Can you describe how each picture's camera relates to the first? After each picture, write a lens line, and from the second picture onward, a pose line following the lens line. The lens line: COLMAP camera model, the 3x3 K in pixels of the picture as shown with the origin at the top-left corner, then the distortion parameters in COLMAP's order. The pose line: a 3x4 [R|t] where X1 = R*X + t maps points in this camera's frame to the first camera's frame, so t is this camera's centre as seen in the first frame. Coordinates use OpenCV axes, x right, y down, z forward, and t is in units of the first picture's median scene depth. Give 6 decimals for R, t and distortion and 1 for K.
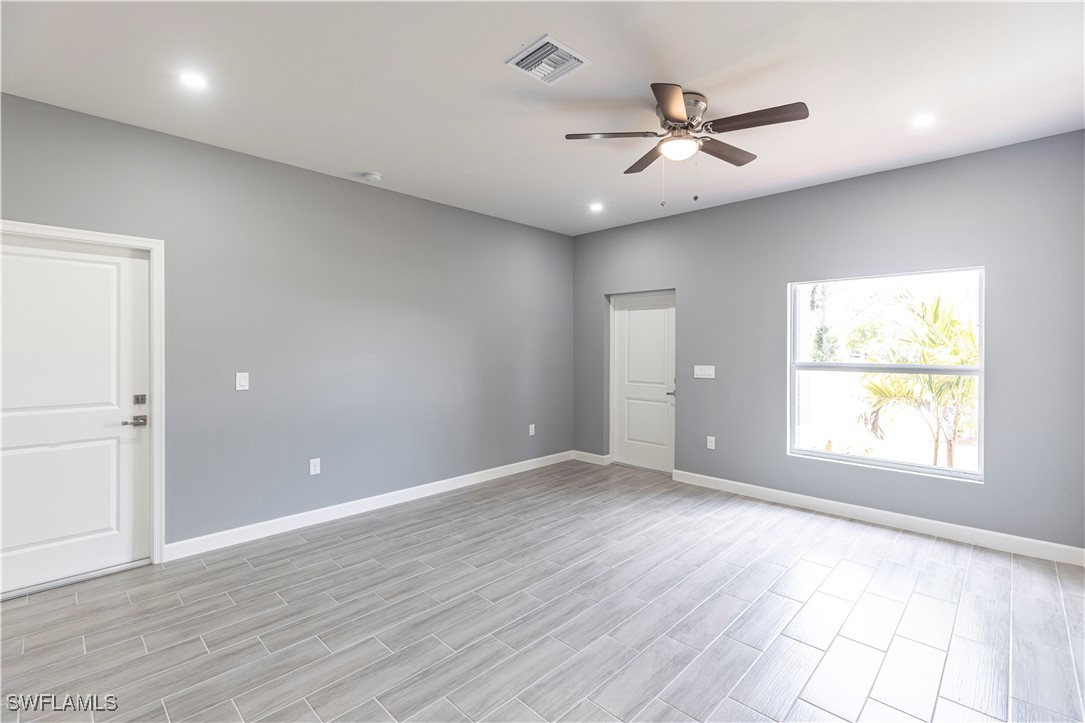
lens RADIAL K [[488.3, 0, 544.4], [0, 488.3, 346.9], [0, 0, 1]] dist [0.003276, -0.001694]
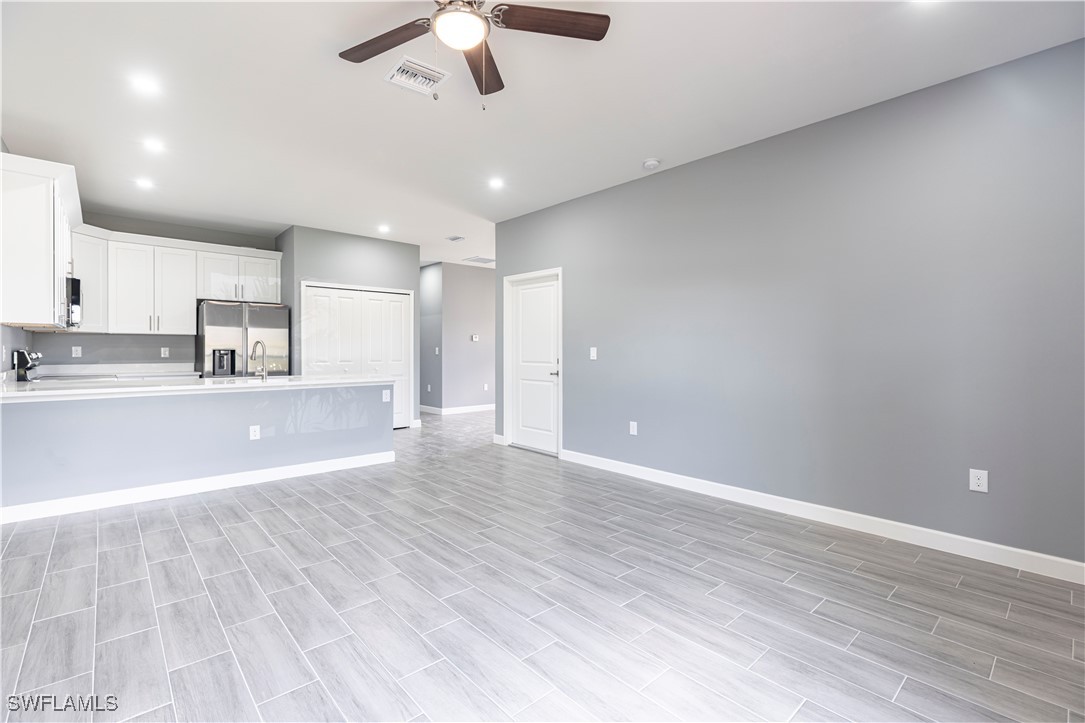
lens RADIAL K [[488.3, 0, 536.4], [0, 488.3, 357.1], [0, 0, 1]] dist [0.003276, -0.001694]
pose [[-0.076219, 0.011139, -0.997029, 0.720057], [-0.005013, 0.999921, 0.011554, 0.058046], [0.997078, 0.005879, -0.076158, 0.840757]]
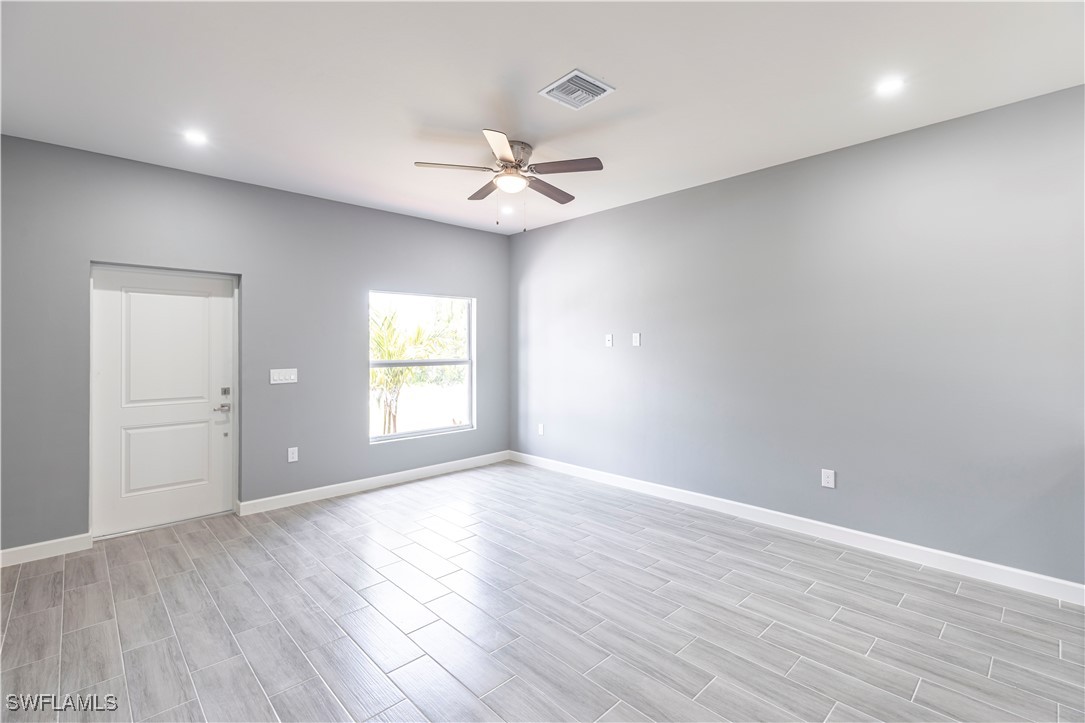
lens RADIAL K [[488.3, 0, 546.0], [0, 488.3, 342.4], [0, 0, 1]] dist [0.003276, -0.001694]
pose [[0.032794, 0.008321, 0.999427, -0.673282], [0.006004, 0.999946, -0.008522, 0.001128], [-0.999444, 0.006280, 0.032742, 0.628131]]
